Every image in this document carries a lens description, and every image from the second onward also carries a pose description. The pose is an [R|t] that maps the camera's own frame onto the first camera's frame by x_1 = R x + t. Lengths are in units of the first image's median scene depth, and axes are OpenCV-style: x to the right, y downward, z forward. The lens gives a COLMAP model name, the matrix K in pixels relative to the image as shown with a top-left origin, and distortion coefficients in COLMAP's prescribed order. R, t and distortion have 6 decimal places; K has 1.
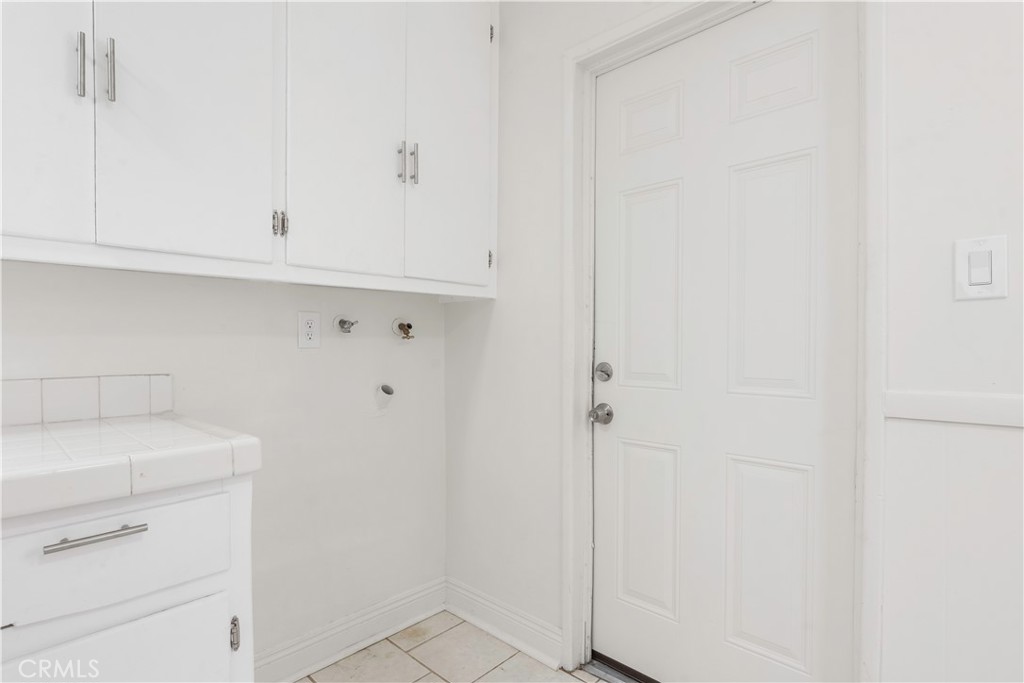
lens RADIAL K [[514.9, 0, 520.1], [0, 514.9, 351.3], [0, 0, 1]] dist [-0.003272, -0.000058]
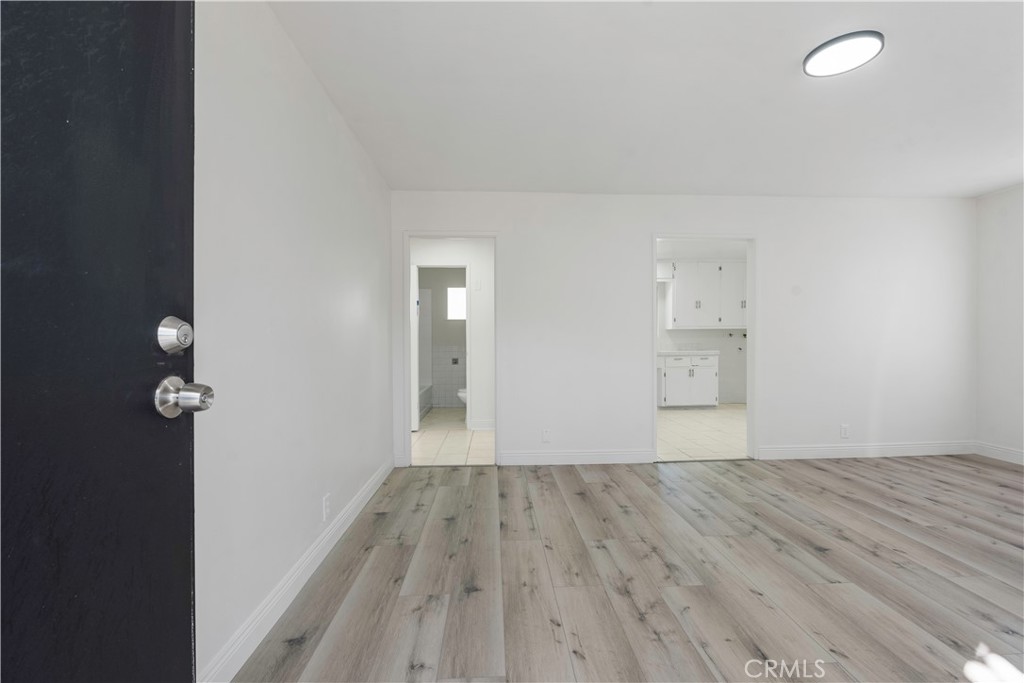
lens RADIAL K [[456.5, 0, 517.4], [0, 456.5, 343.3], [0, 0, 1]] dist [-0.013177, 0.002434]
pose [[0.718525, 0.005505, -0.695479, 1.260161], [-0.007797, 0.999970, -0.000141, 0.046186], [0.695457, 0.005524, 0.718546, -3.655663]]
